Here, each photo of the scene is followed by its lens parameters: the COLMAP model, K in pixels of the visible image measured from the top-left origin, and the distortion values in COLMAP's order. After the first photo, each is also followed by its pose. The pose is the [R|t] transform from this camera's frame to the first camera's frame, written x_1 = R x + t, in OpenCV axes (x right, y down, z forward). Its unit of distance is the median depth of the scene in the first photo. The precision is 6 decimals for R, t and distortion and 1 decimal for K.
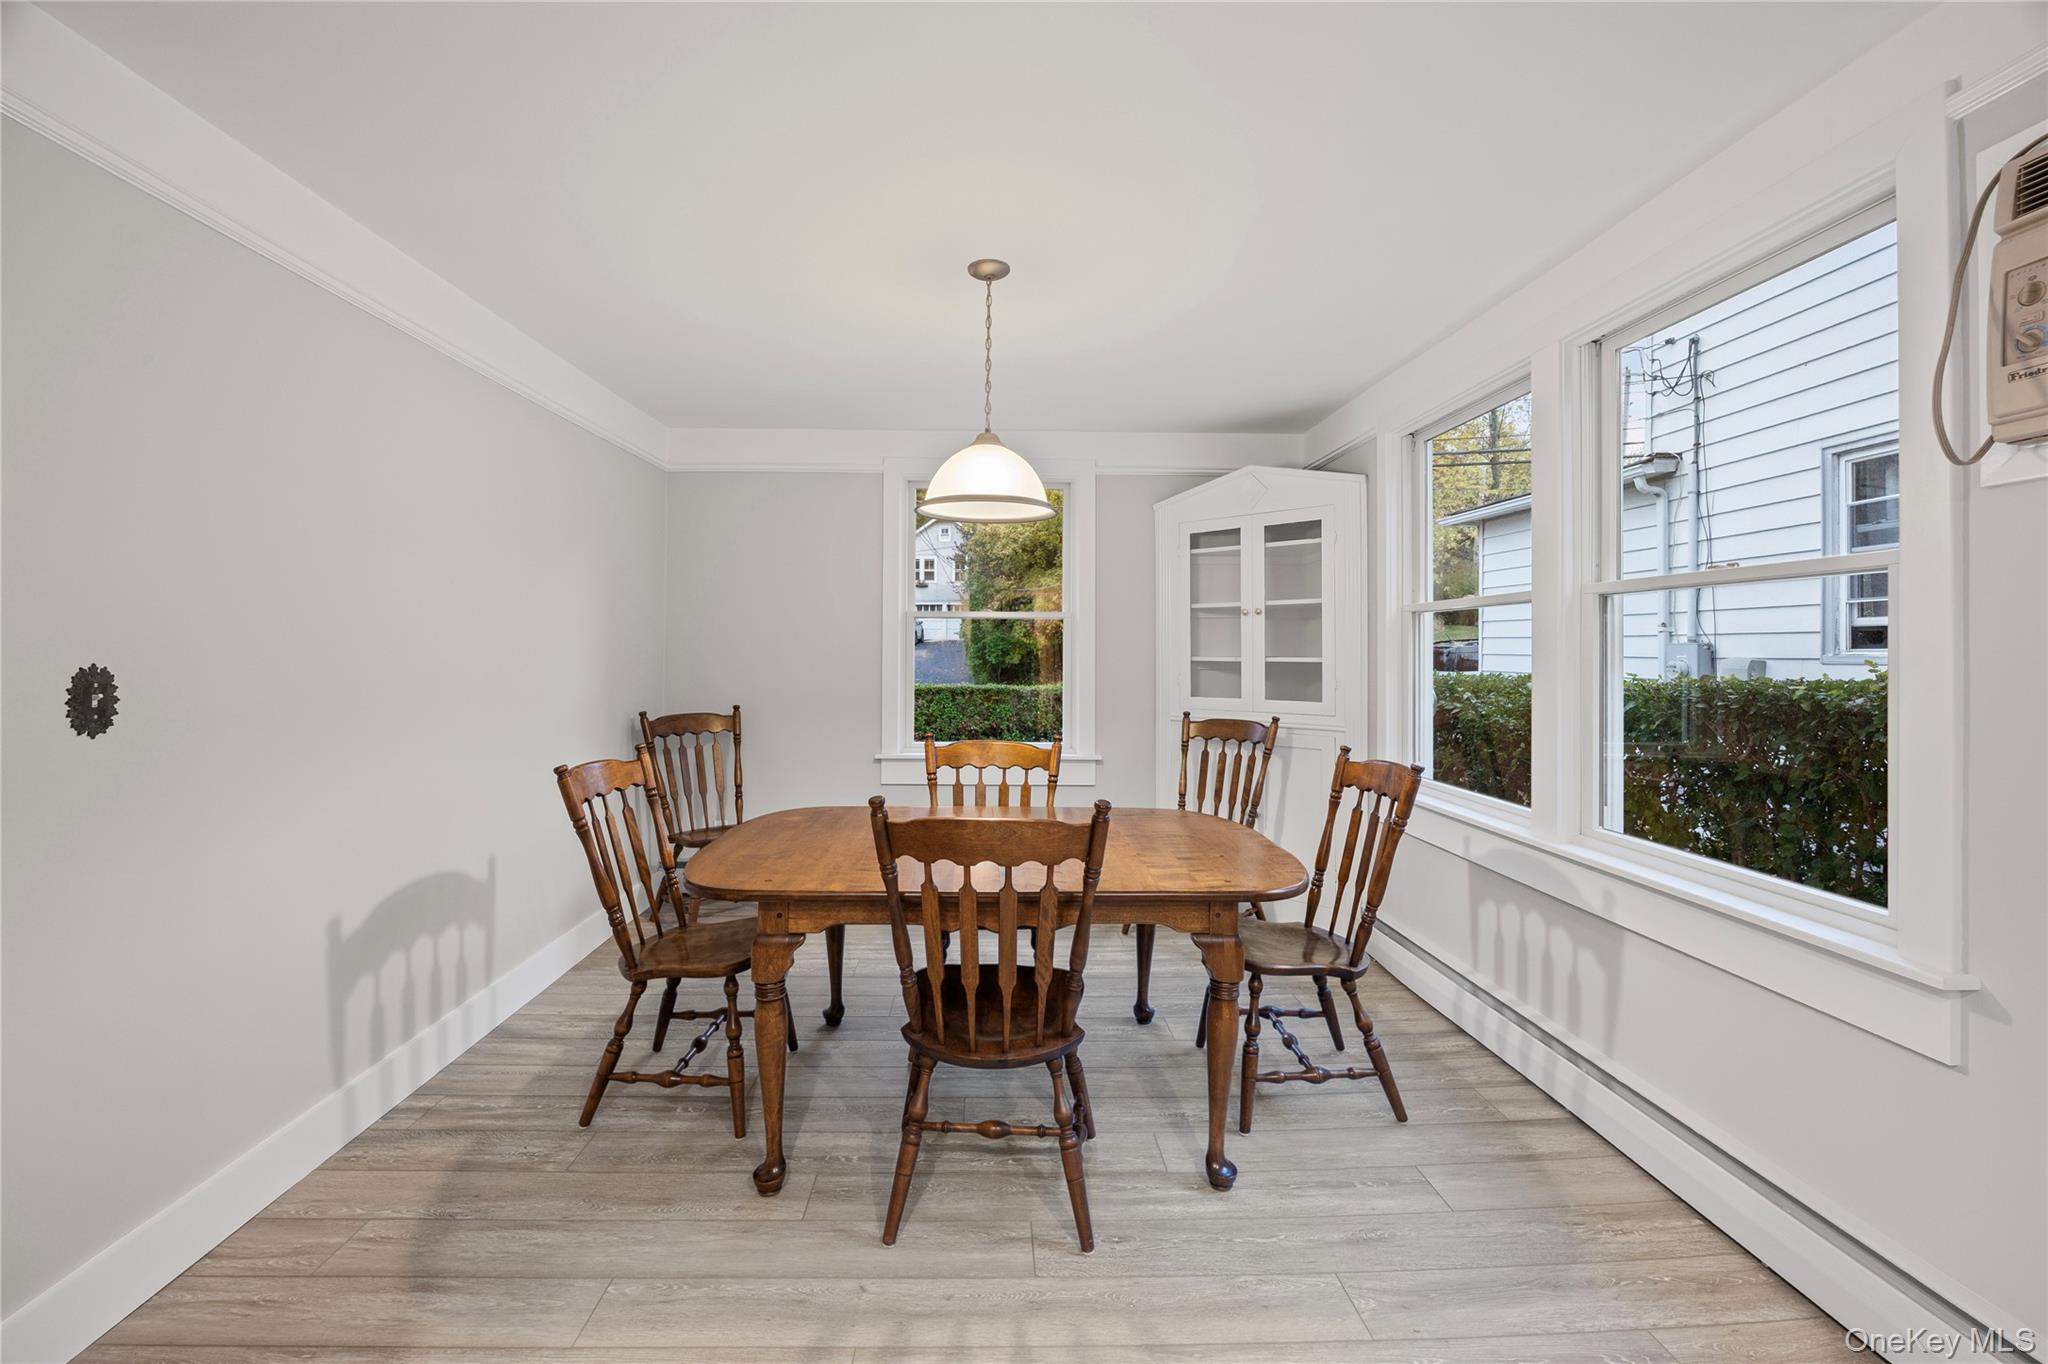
lens RADIAL K [[853.4, 0, 997.5], [0, 853.4, 643.5], [0, 0, 1]] dist [-0.013058, -0.000469]
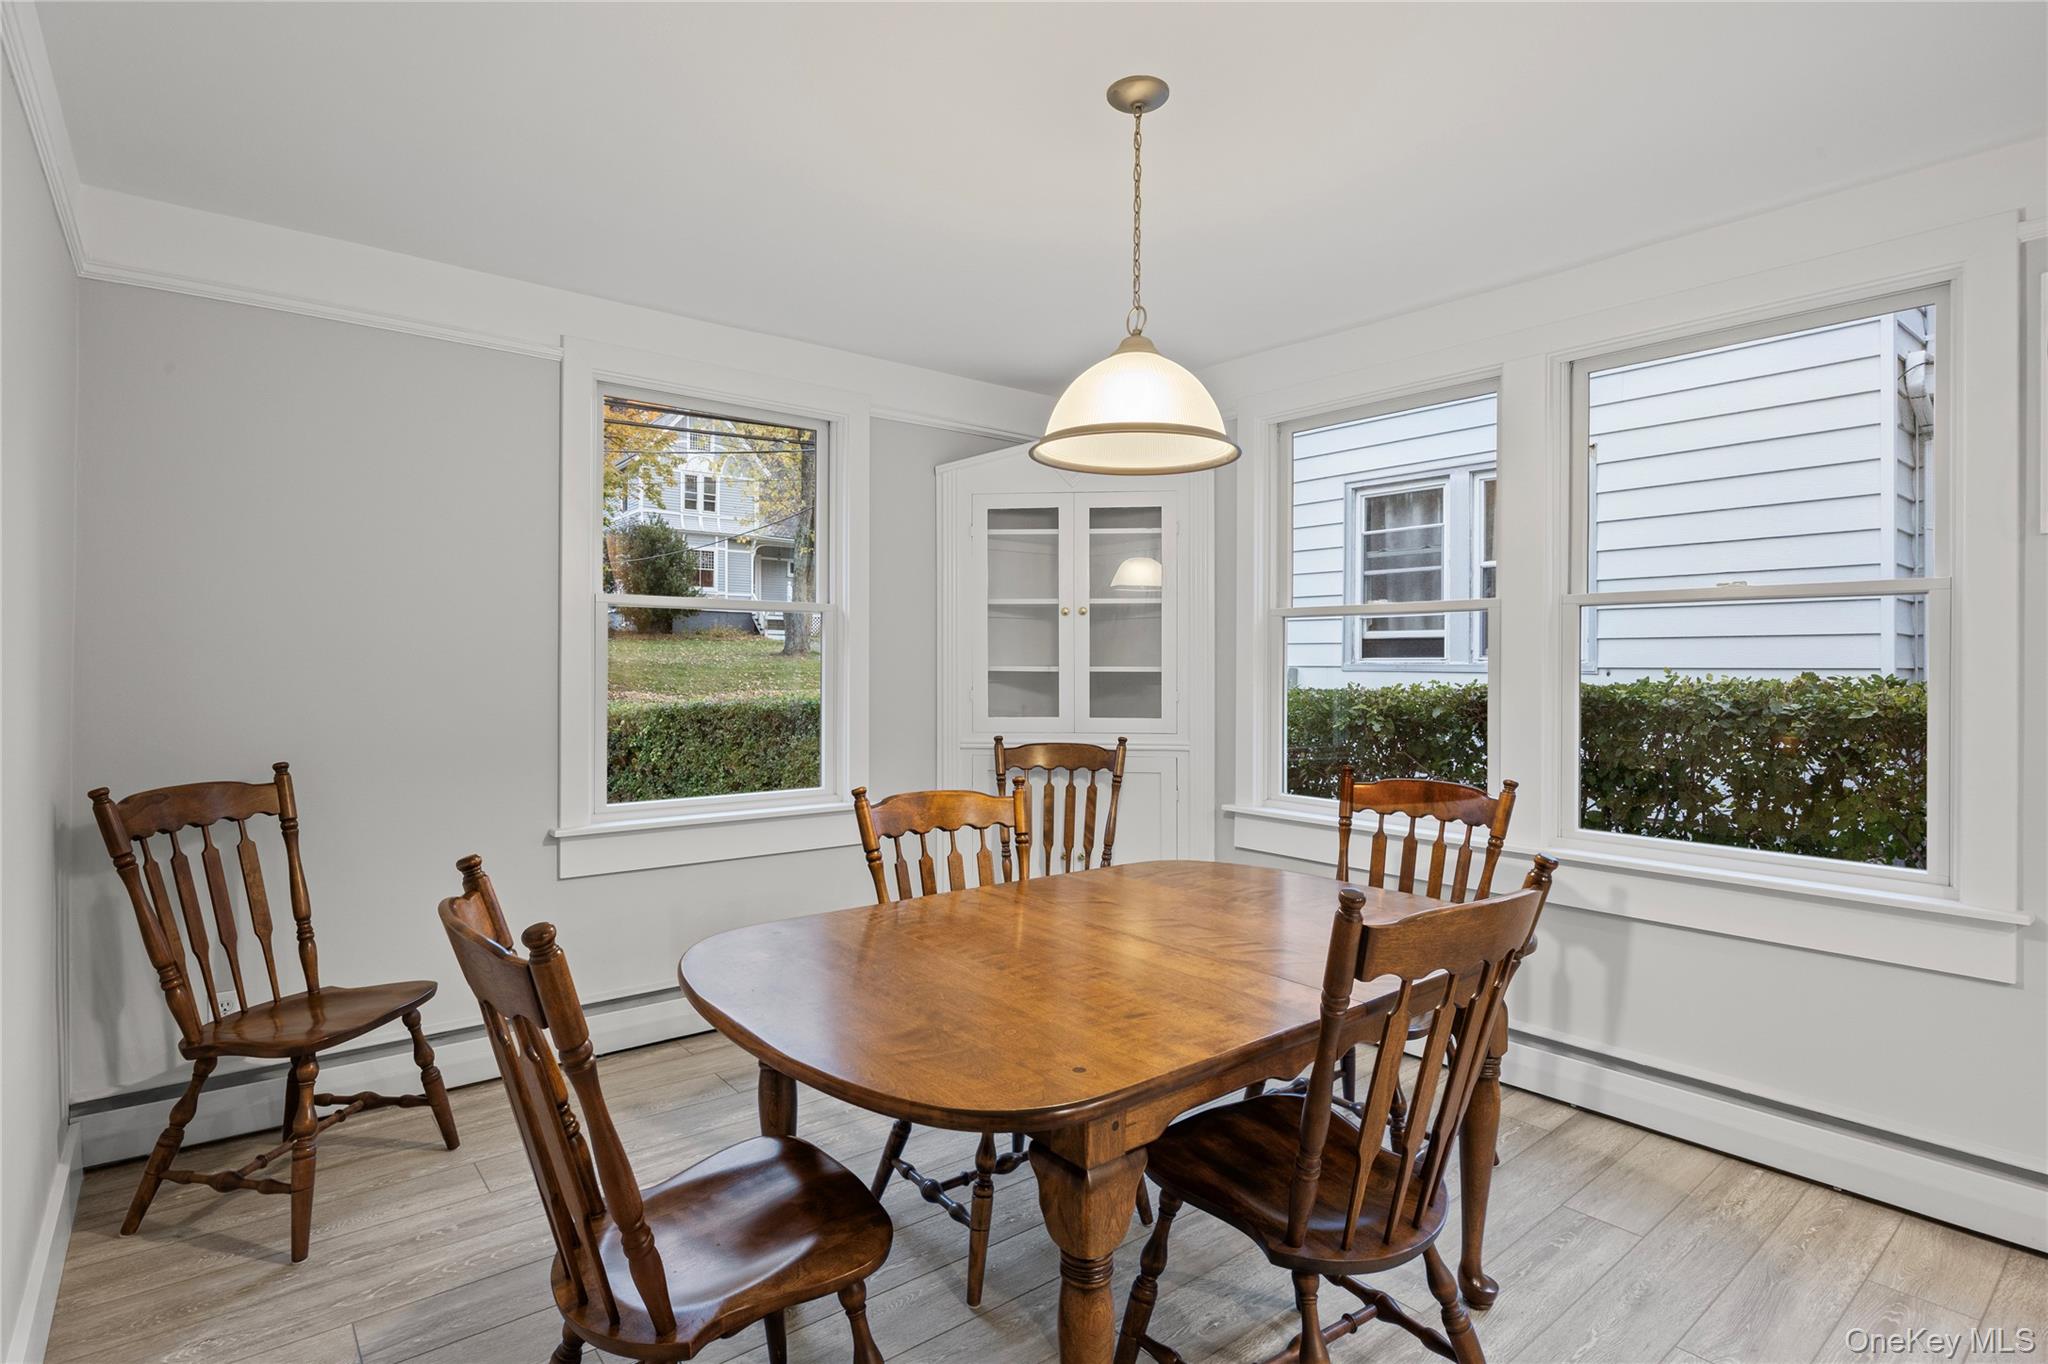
lens RADIAL K [[1032.5, 0, 1016.0], [0, 1032.5, 664.0], [0, 0, 1]] dist [-0.014310, 0.000690]
pose [[0.792903, -0.001999, 0.609345, -0.356425], [-0.005858, 0.999923, 0.010902, 0.003010], [-0.609320, -0.012213, 0.792830, 0.247802]]
